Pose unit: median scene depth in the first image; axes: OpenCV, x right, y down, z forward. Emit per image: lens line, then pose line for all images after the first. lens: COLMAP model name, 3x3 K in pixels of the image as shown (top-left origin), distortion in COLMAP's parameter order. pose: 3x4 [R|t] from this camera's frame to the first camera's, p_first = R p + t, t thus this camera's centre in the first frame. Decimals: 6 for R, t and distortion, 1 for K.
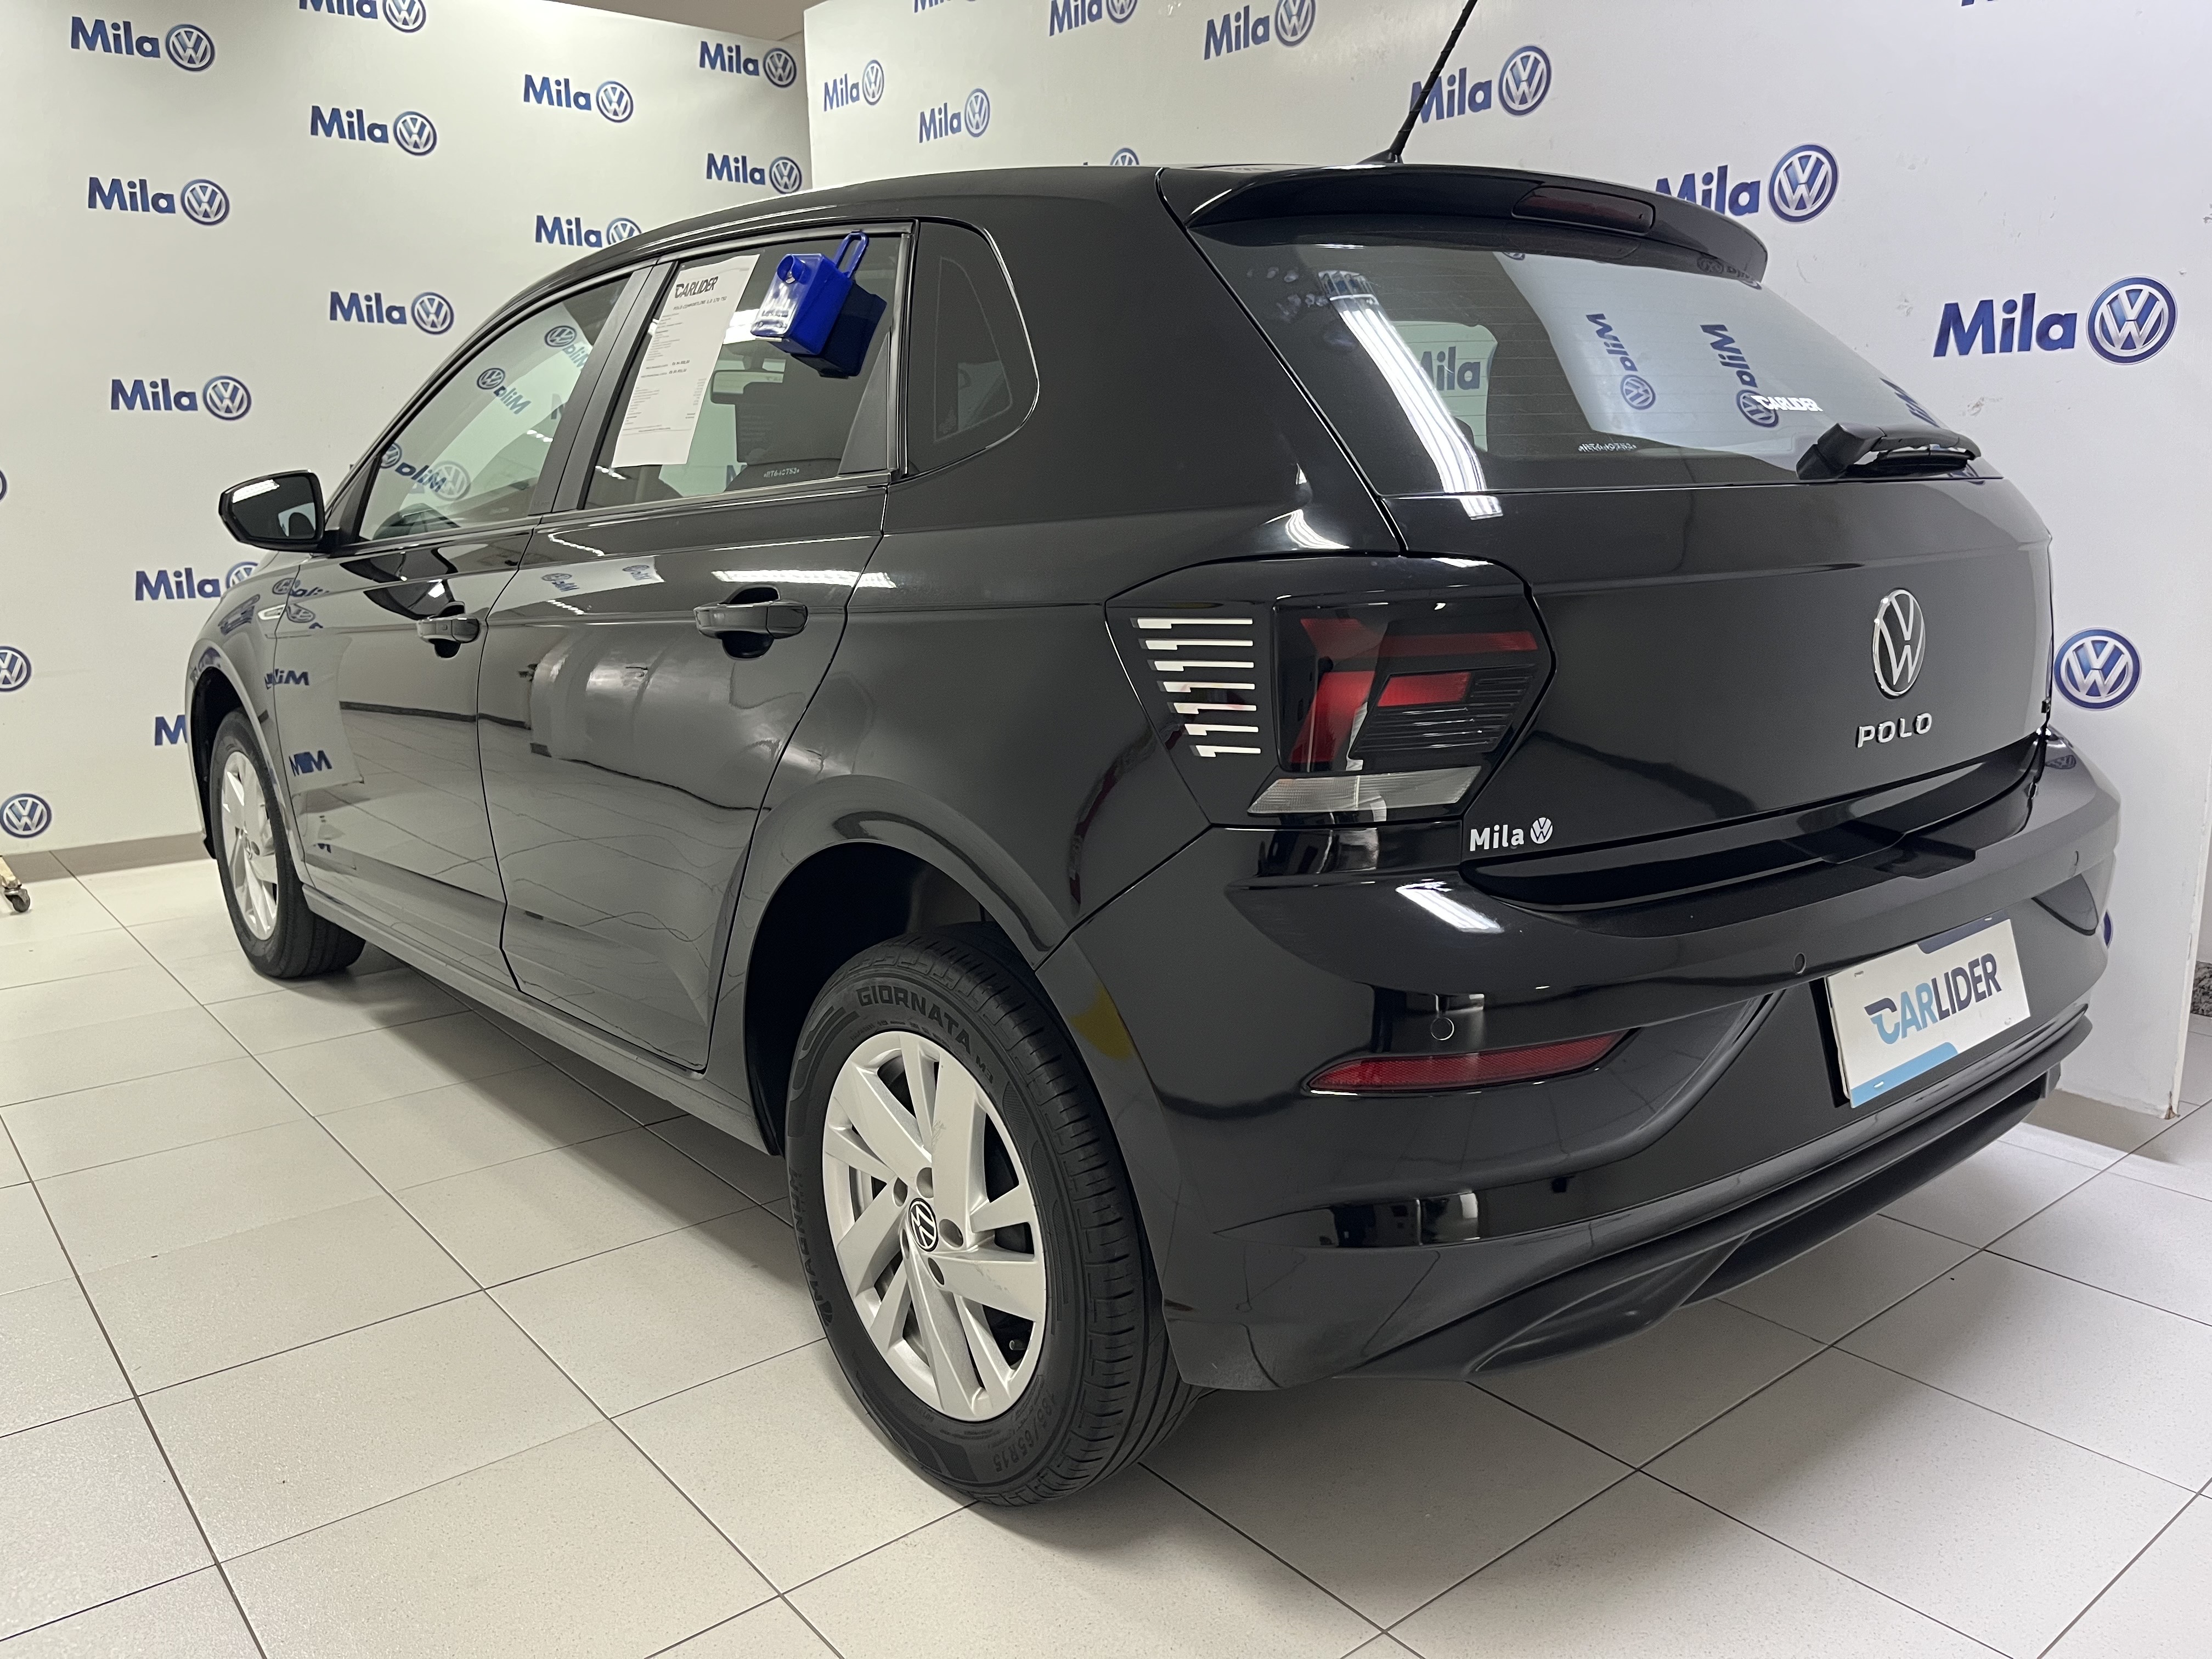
lens RADIAL K [[1716.8, 0, 1061.1], [0, 1716.8, 768.5], [0, 0, 1]] dist [0.007778, 0.004490]
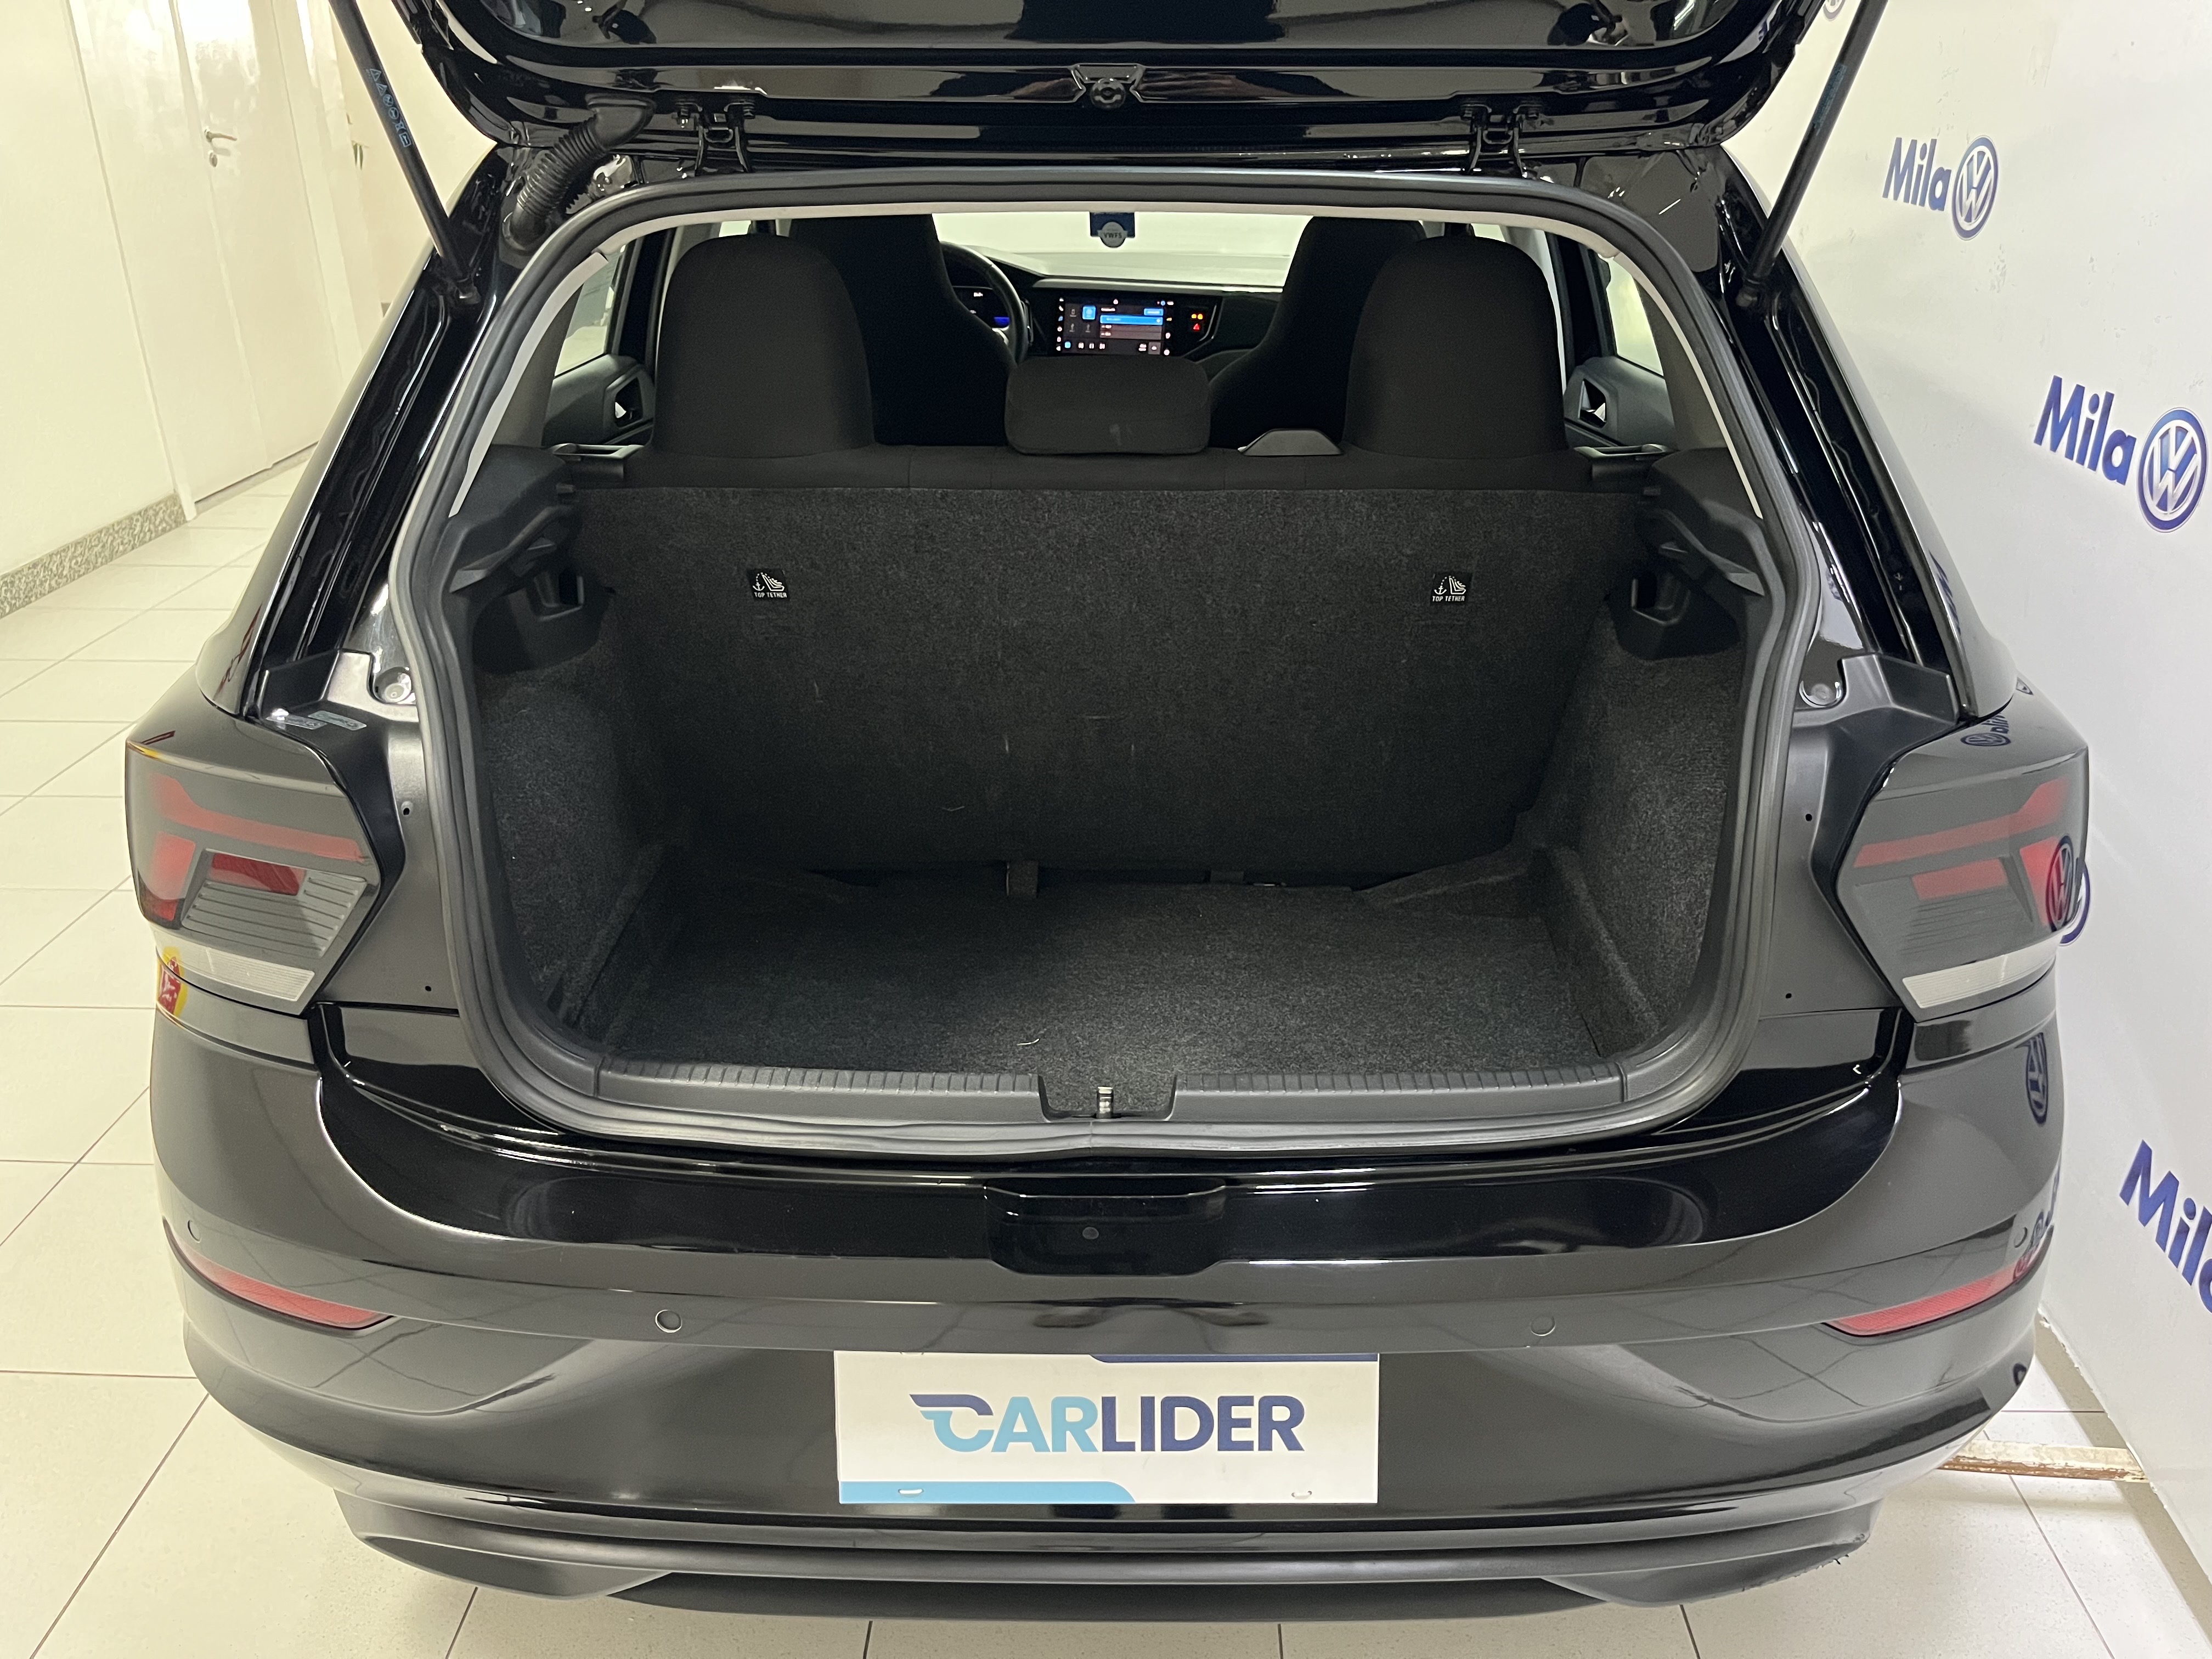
lens RADIAL K [[1672.7, 0, 1106.0], [0, 1672.7, 829.5], [0, 0, 1]] dist [0.090655, -0.151583]
pose [[0.767967, 0.286117, -0.573031, 0.806684], [-0.121164, 0.943420, 0.308672, -0.300208], [0.628925, -0.167619, 0.759182, 0.494261]]
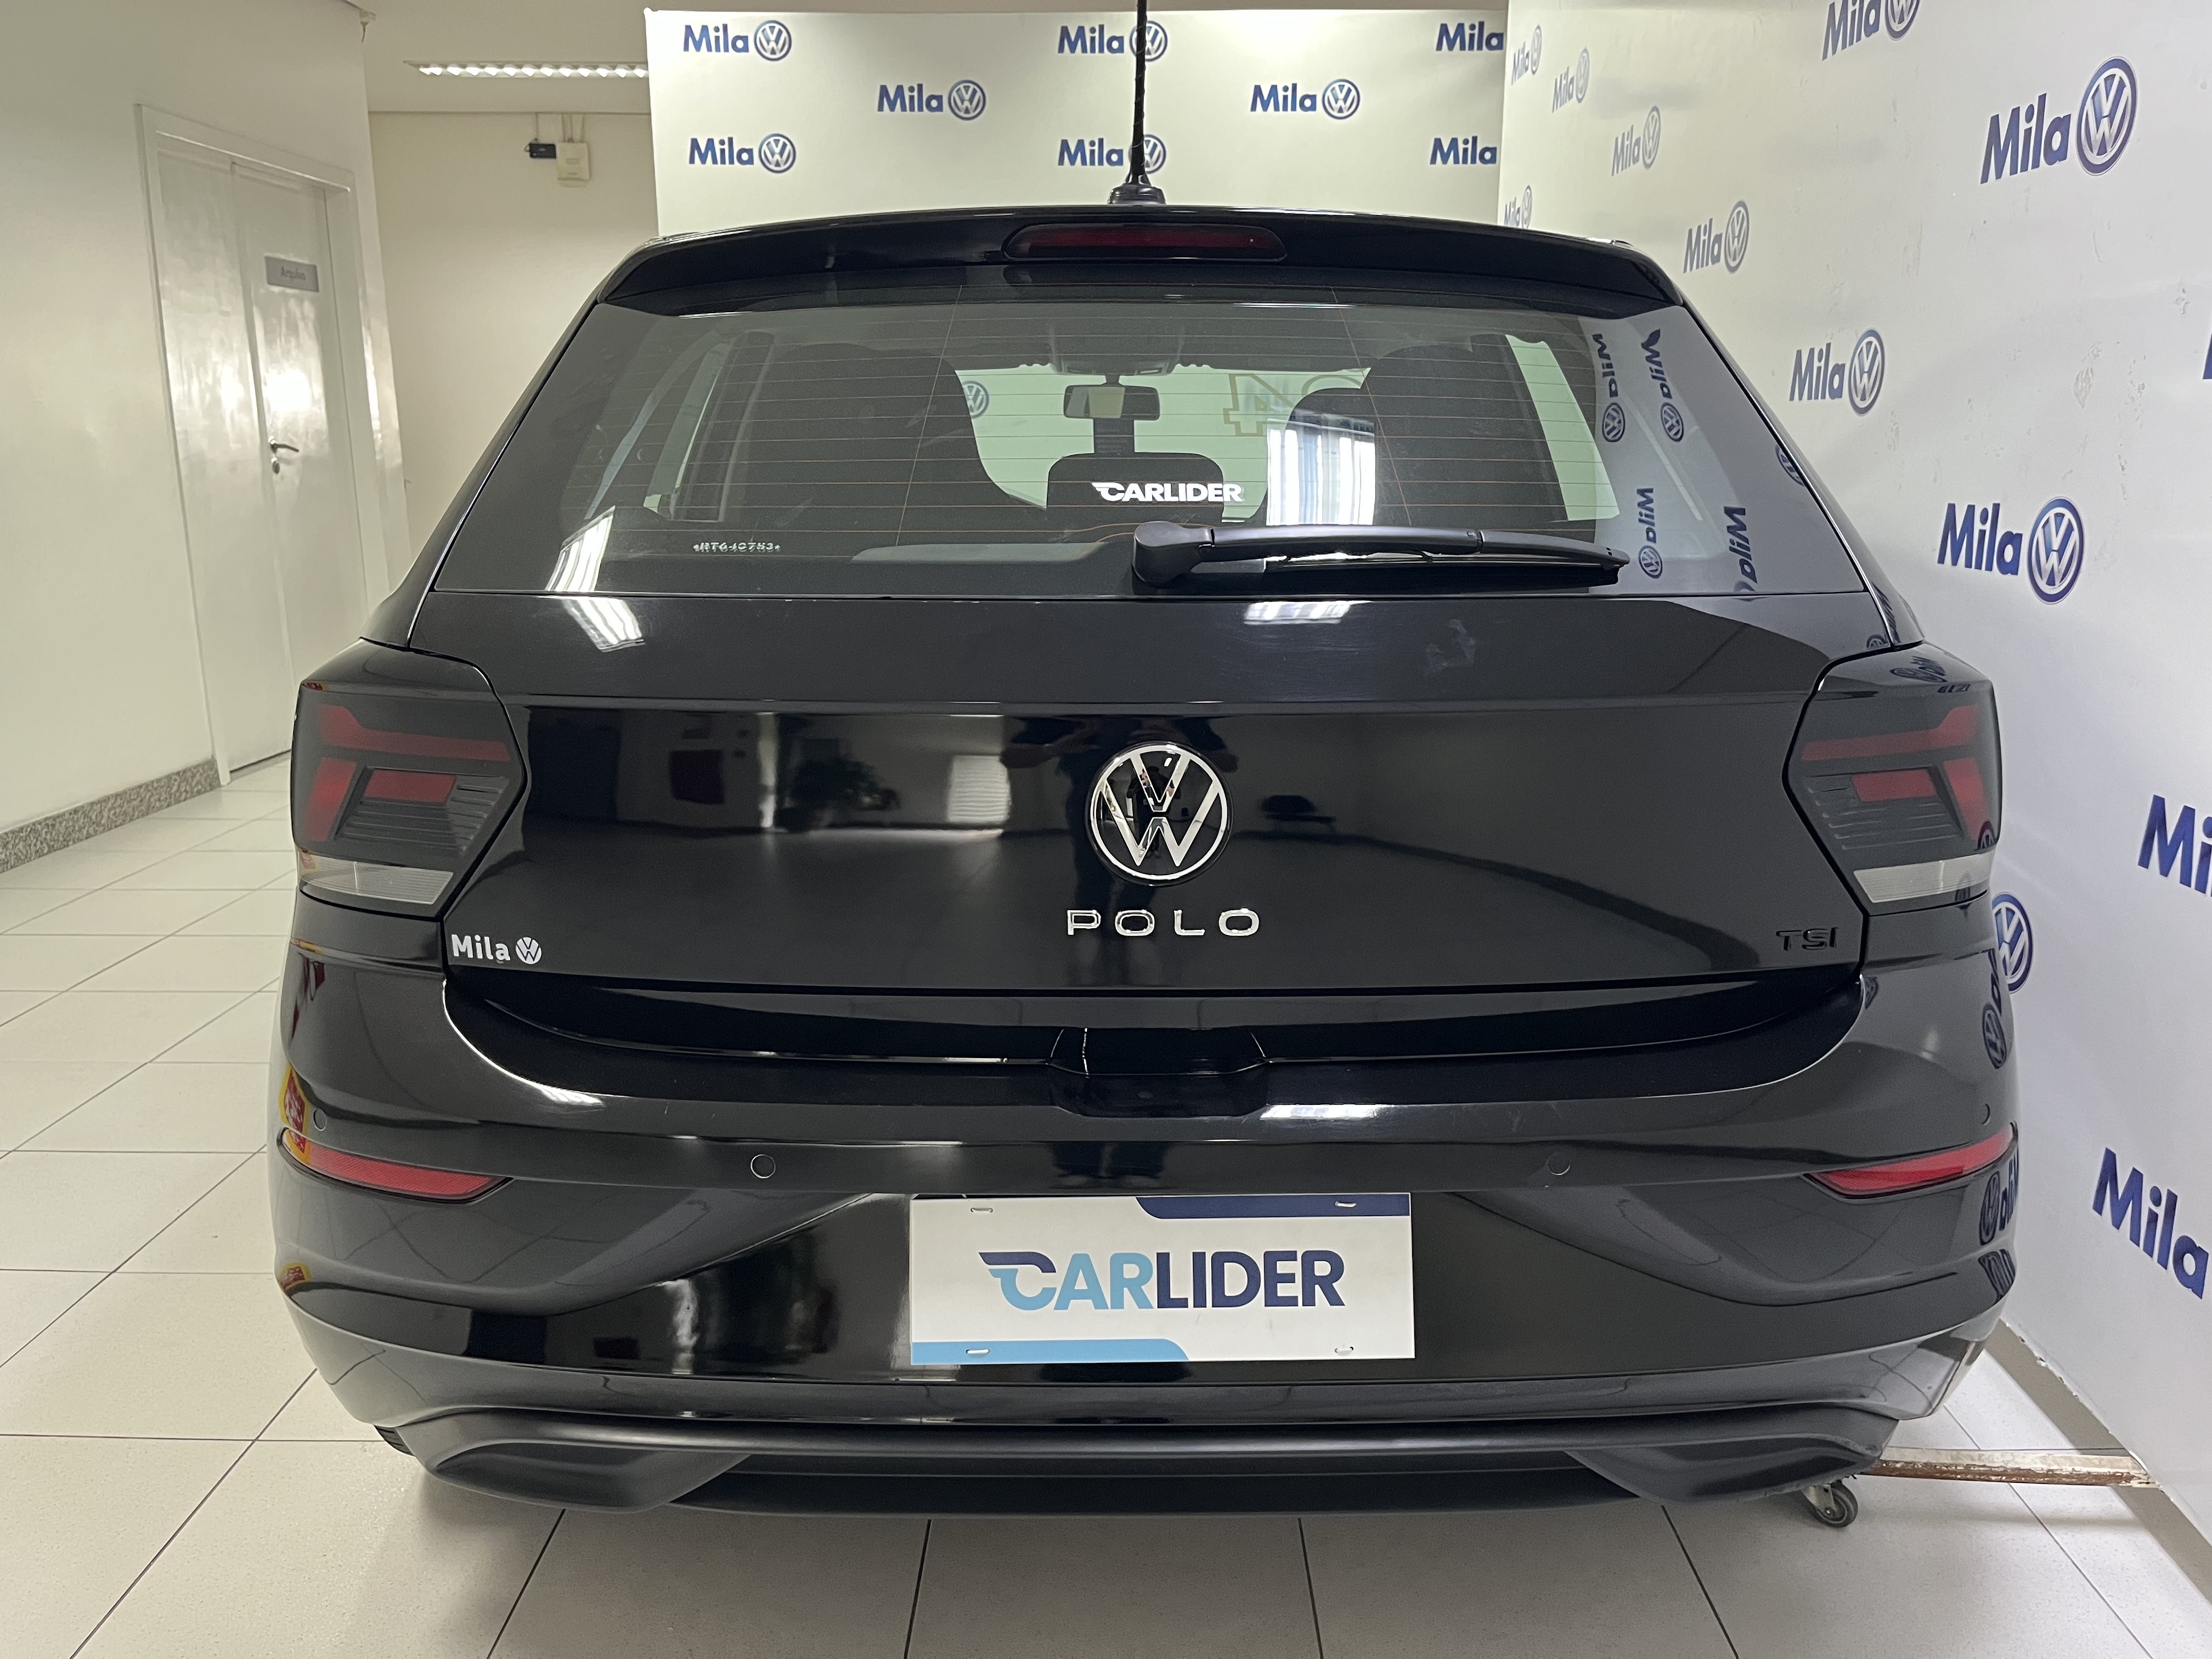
lens RADIAL K [[1672.7, 0, 1106.0], [0, 1672.7, 829.5], [0, 0, 1]] dist [0.090655, -0.151583]
pose [[0.778535, 0.155216, -0.608105, 0.880120], [-0.121044, 0.987878, 0.097183, -0.128531], [0.615818, -0.002052, 0.787886, 0.381814]]
